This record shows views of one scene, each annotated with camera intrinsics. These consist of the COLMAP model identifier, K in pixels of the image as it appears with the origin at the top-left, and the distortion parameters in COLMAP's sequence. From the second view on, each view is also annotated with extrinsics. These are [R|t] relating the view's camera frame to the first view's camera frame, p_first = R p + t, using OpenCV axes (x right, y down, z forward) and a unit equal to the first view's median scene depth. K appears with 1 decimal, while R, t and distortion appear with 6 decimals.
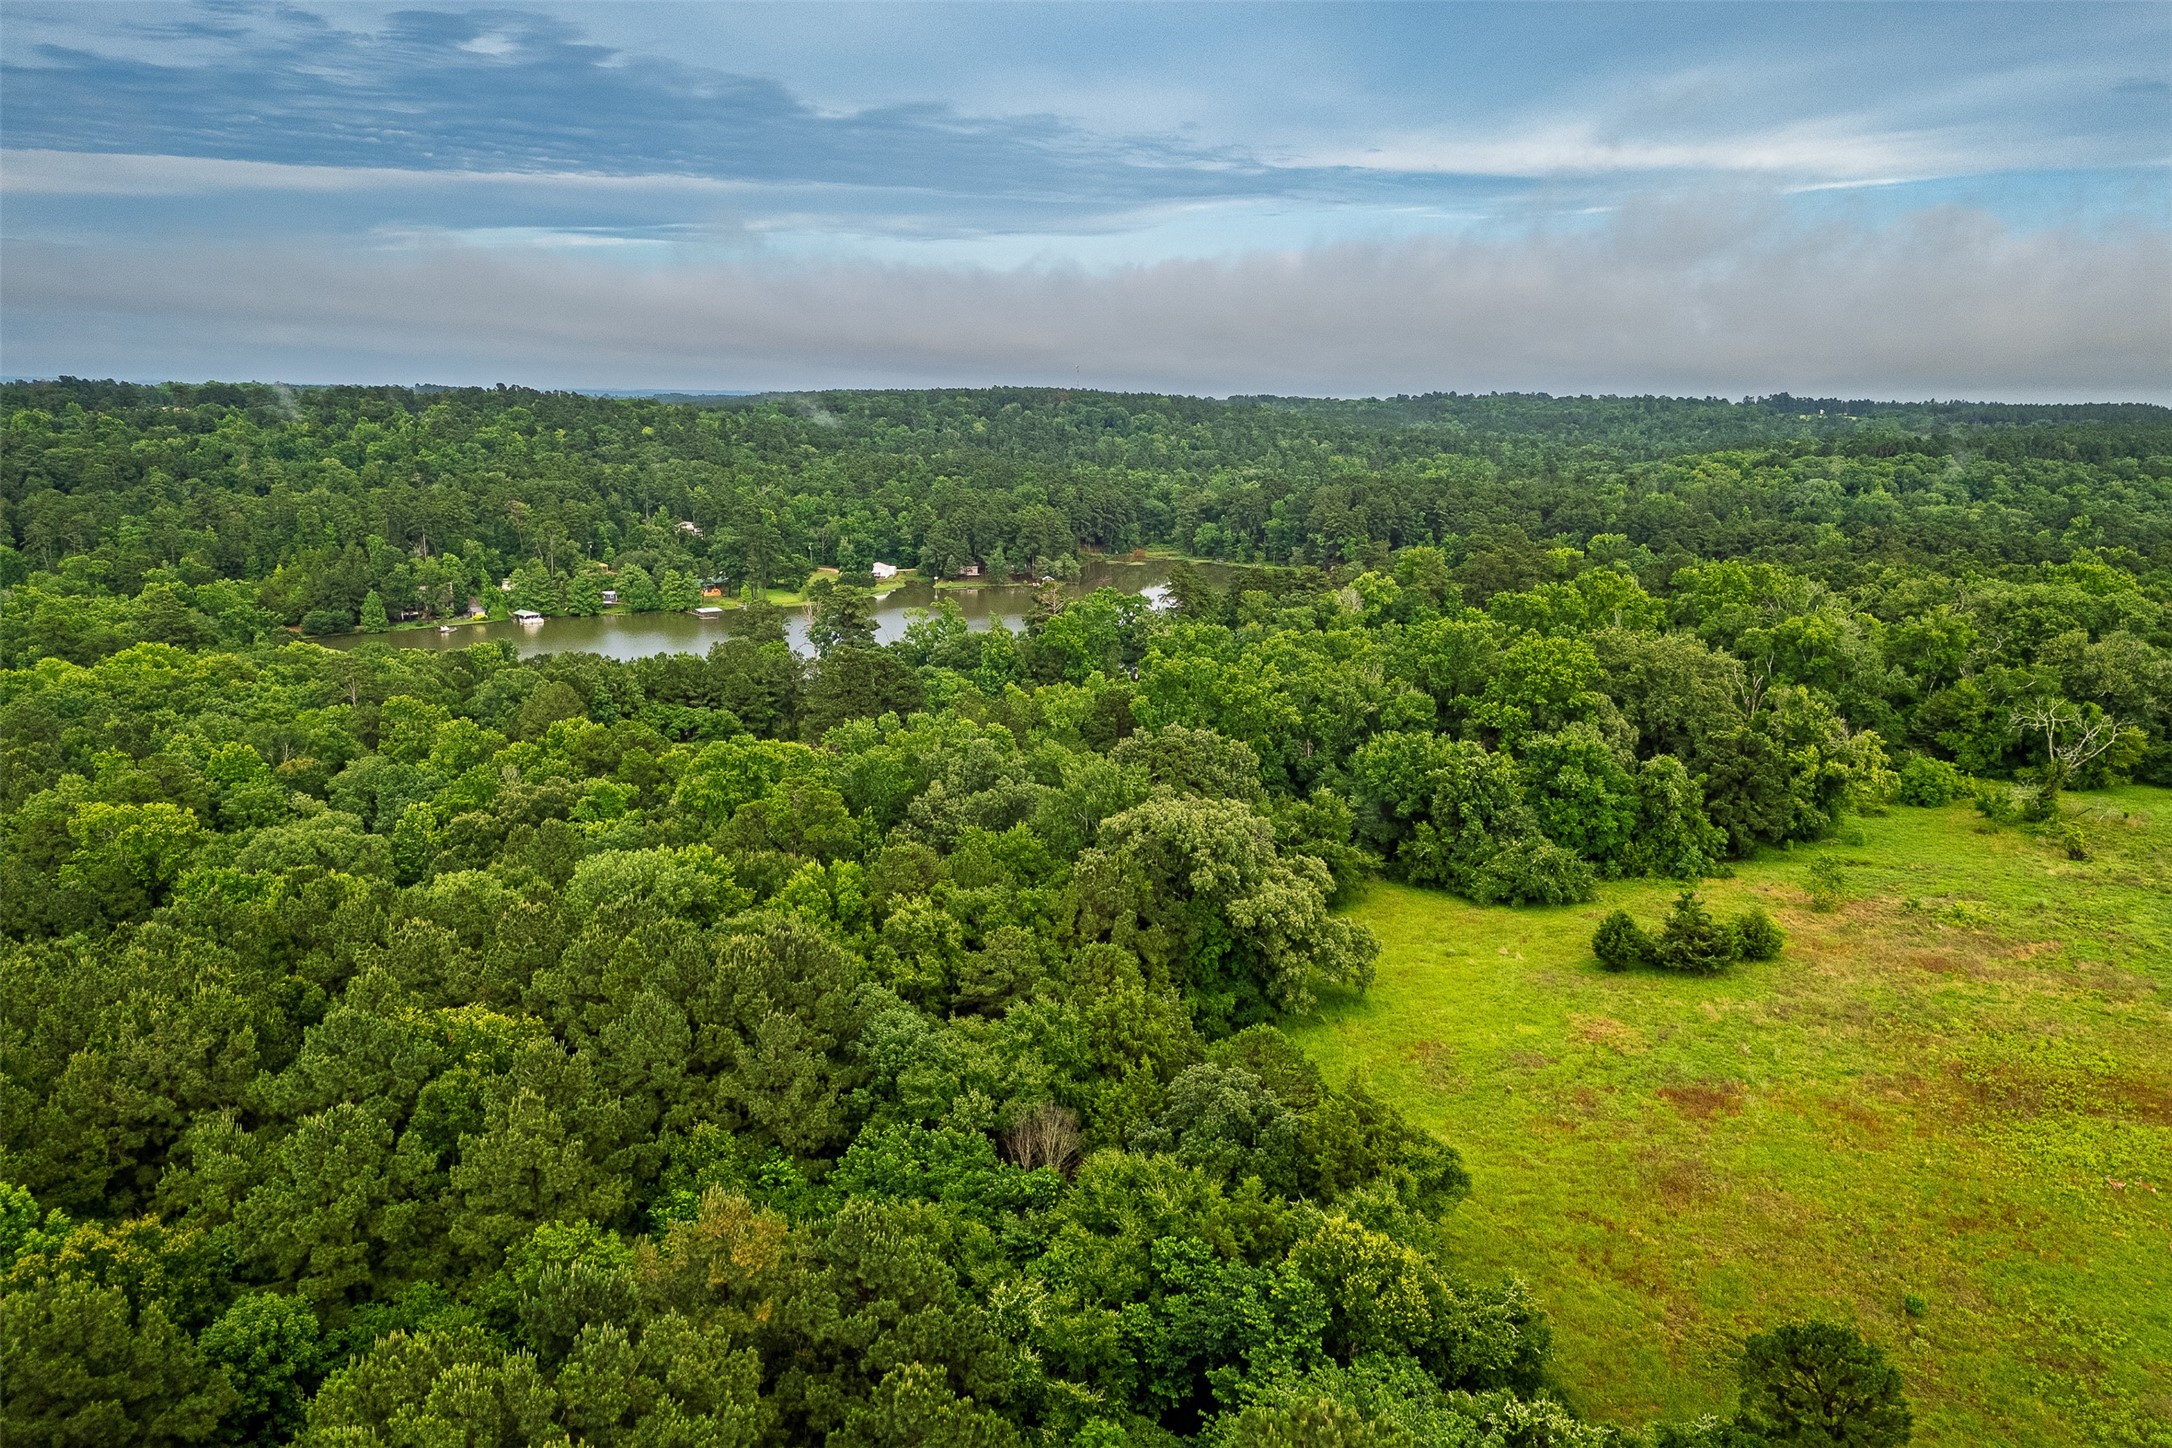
lens RADIAL K [[1520.2, 0, 1086.0], [0, 1520.2, 724.0], [0, 0, 1]] dist [0.077022, -0.129391]
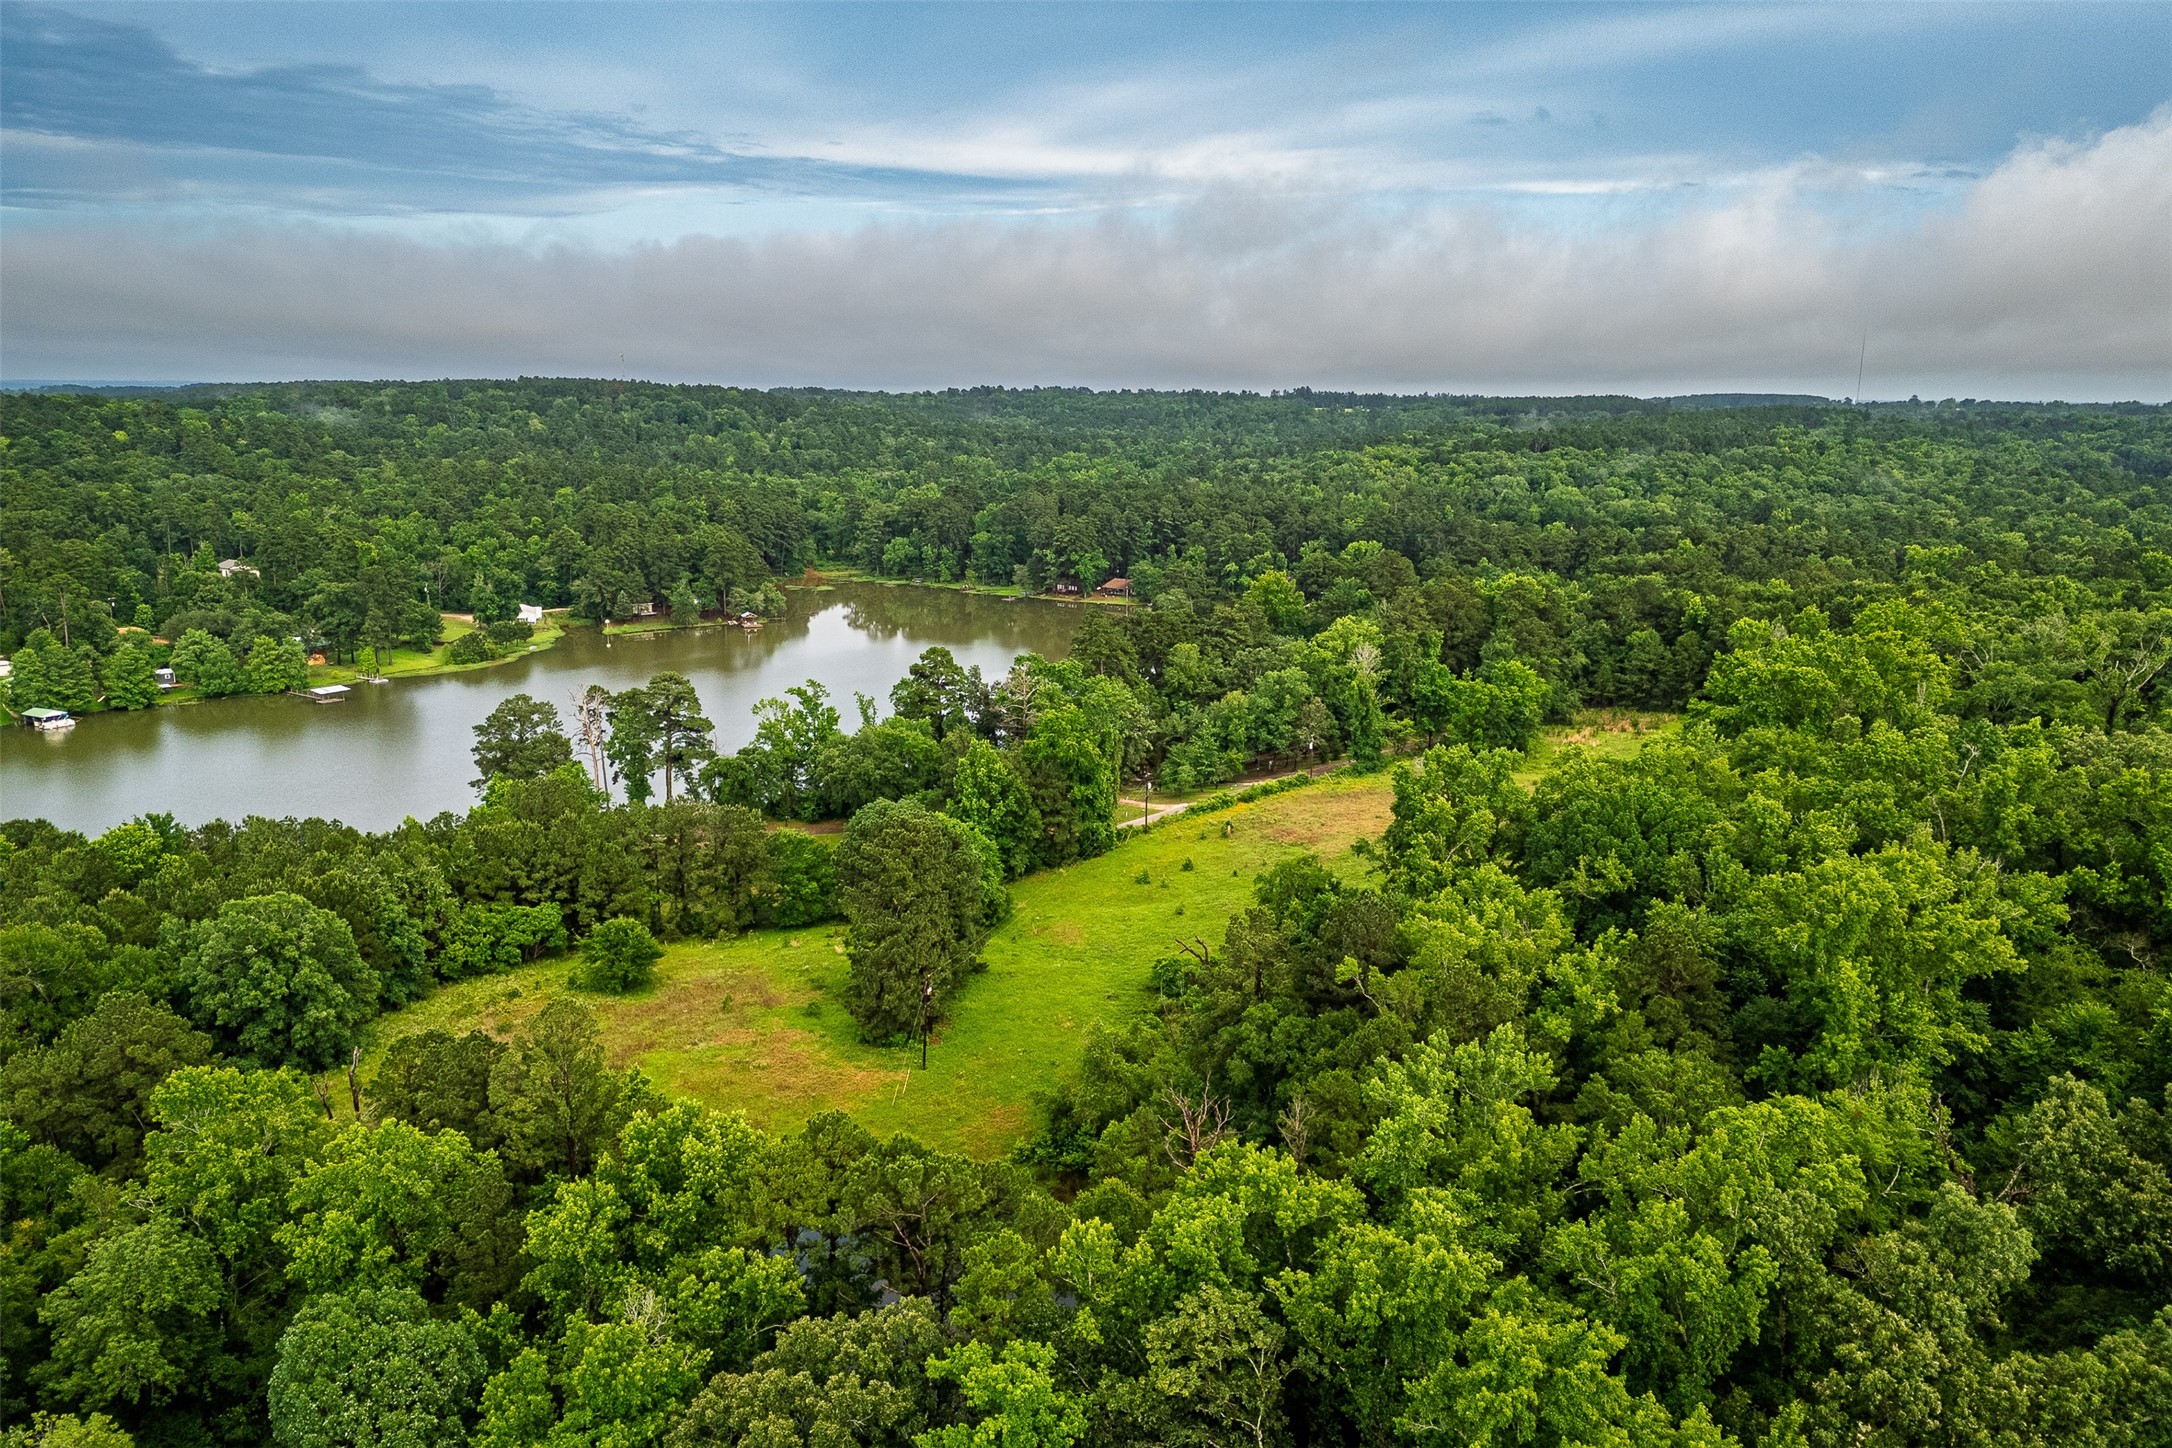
lens RADIAL K [[1520.2, 0, 1086.0], [0, 1520.2, 724.0], [0, 0, 1]] dist [0.077022, -0.129391]
pose [[0.947536, -0.069884, 0.311915, -0.107743], [0.068206, 0.997538, 0.016300, -0.036442], [-0.312286, 0.005830, 0.949970, 0.156917]]
